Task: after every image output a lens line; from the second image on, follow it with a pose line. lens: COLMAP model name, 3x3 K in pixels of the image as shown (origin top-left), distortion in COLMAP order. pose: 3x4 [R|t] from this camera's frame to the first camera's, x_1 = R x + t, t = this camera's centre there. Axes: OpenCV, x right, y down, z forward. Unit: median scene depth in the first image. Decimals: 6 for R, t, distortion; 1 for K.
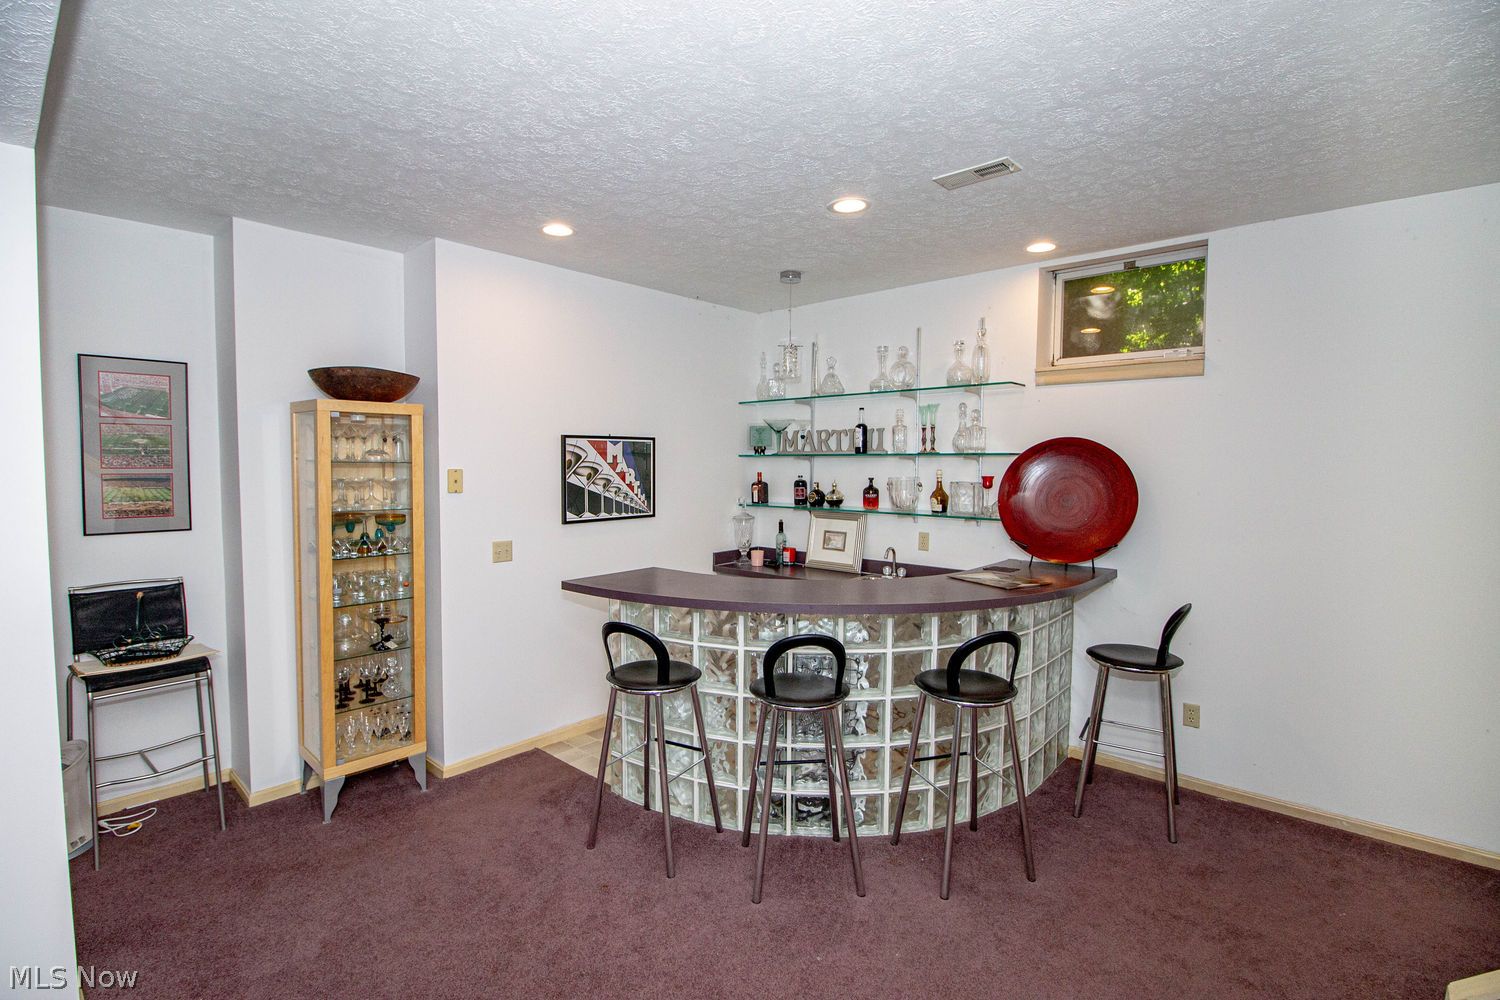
lens RADIAL K [[704.3, 0, 742.7], [0, 704.3, 500.3], [0, 0, 1]] dist [-0.018736, -0.005488]
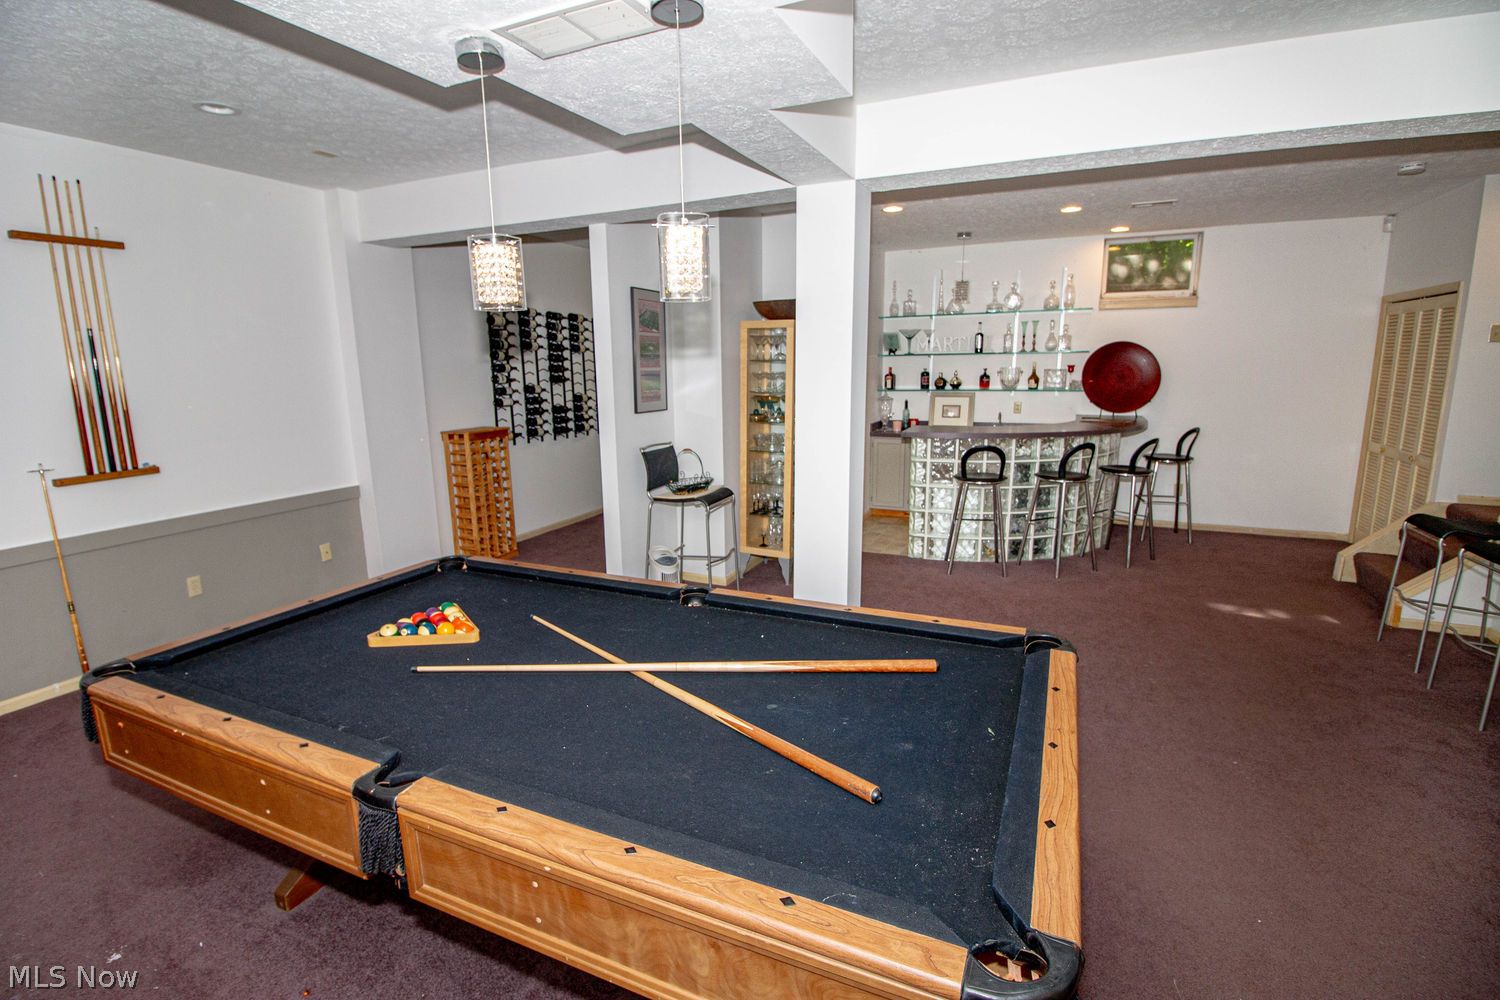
lens RADIAL K [[704.3, 0, 749.6], [0, 704.3, 501.1], [0, 0, 1]] dist [-0.018736, -0.005488]
pose [[0.951684, -0.076806, 0.297319, -0.843973], [0.037474, 0.990027, 0.135801, 0.030519], [-0.304785, -0.118098, 0.945071, -0.364185]]
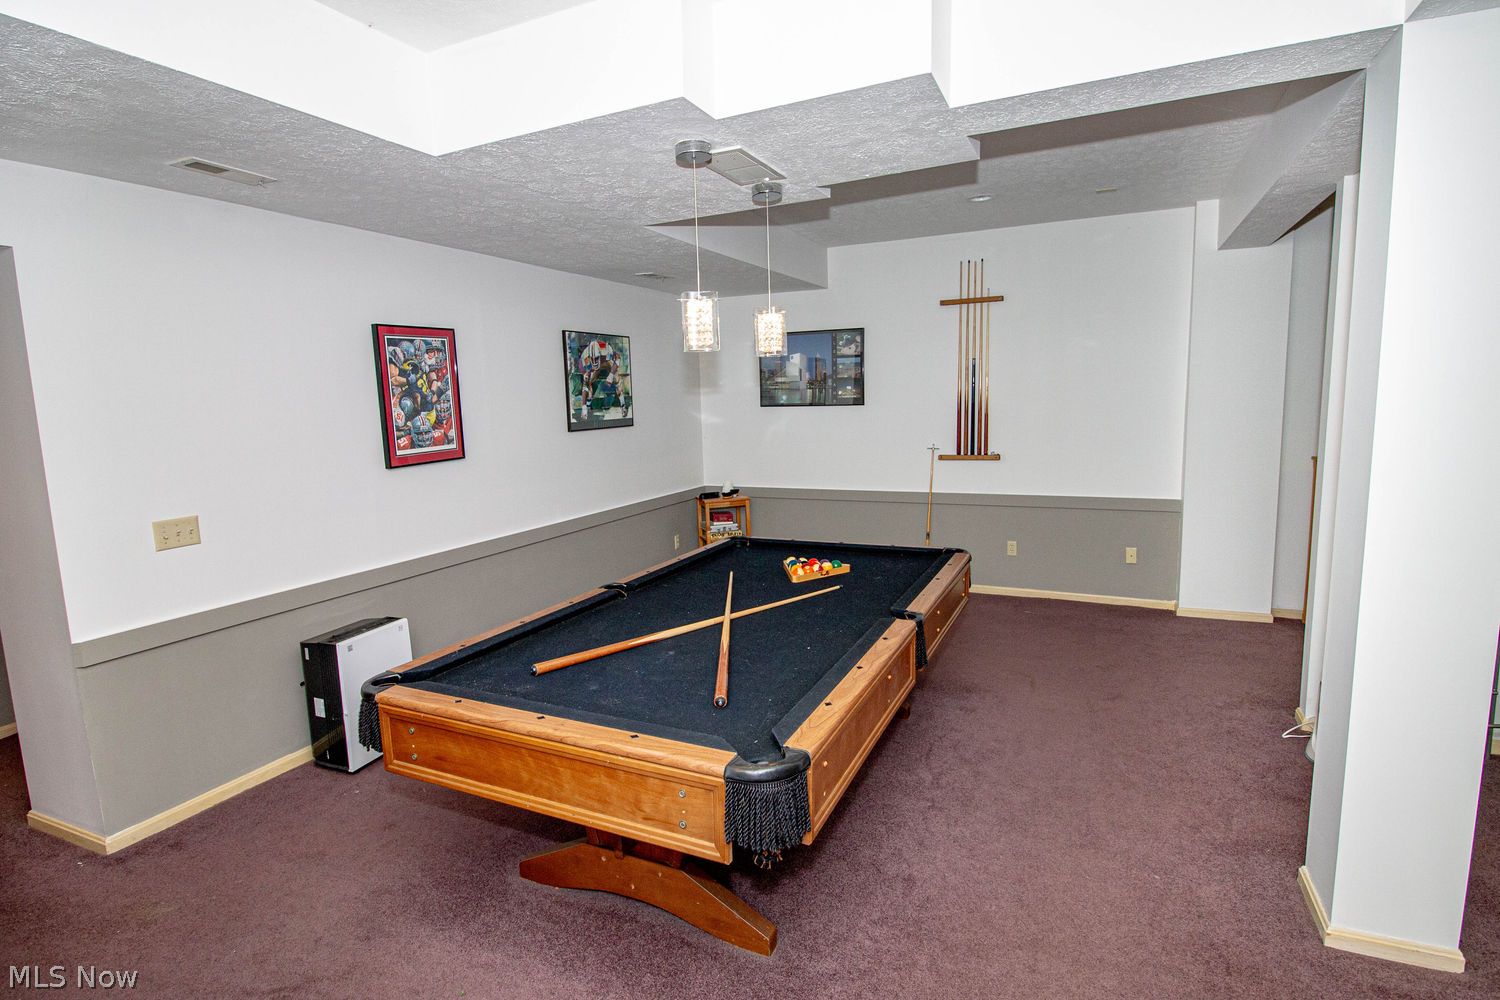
lens RADIAL K [[751.8, 0, 747.0], [0, 751.8, 497.4], [0, 0, 1]] dist [0.001112, 0.000050]
pose [[0.285181, 0.113879, -0.951685, 1.482619], [-0.028372, 0.993485, 0.110379, -0.009507], [0.958054, -0.004476, 0.286554, 0.521368]]
